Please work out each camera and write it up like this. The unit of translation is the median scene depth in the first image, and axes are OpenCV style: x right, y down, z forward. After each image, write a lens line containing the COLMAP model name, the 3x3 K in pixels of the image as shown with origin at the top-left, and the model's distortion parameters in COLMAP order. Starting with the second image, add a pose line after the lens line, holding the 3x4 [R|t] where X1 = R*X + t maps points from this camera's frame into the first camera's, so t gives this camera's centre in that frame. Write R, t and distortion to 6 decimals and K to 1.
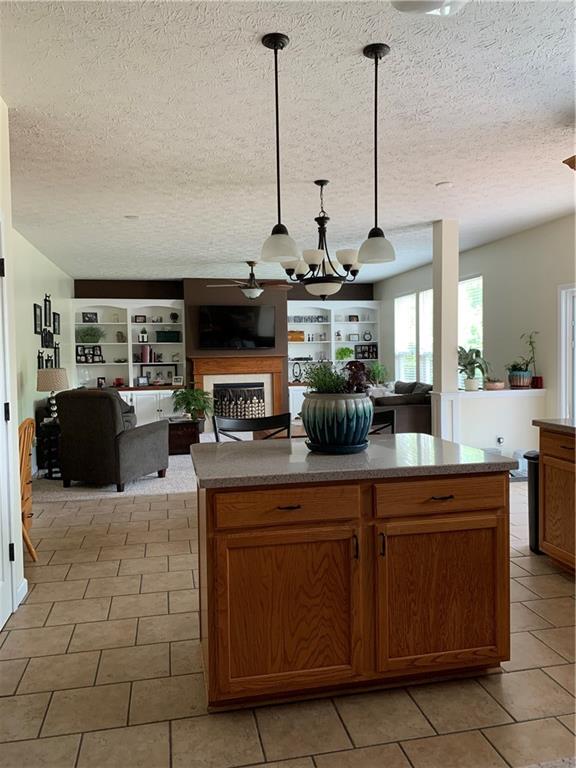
lens RADIAL K [[590.1, 0, 288.0], [0, 590.1, 384.0], [0, 0, 1]] dist [0.007180, 0.000141]
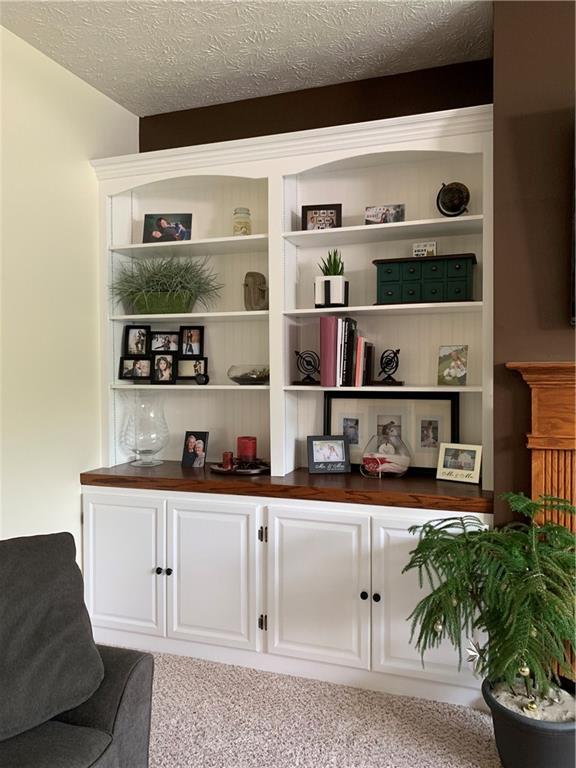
lens RADIAL K [[601.1, 0, 288.0], [0, 601.1, 384.0], [0, 0, 1]] dist [0.005823, 0.005161]
pose [[0.853668, 0.021981, -0.520353, -0.121545], [-0.032969, 0.999386, -0.011871, -0.032872], [0.519772, 0.027290, 0.853869, 0.764832]]
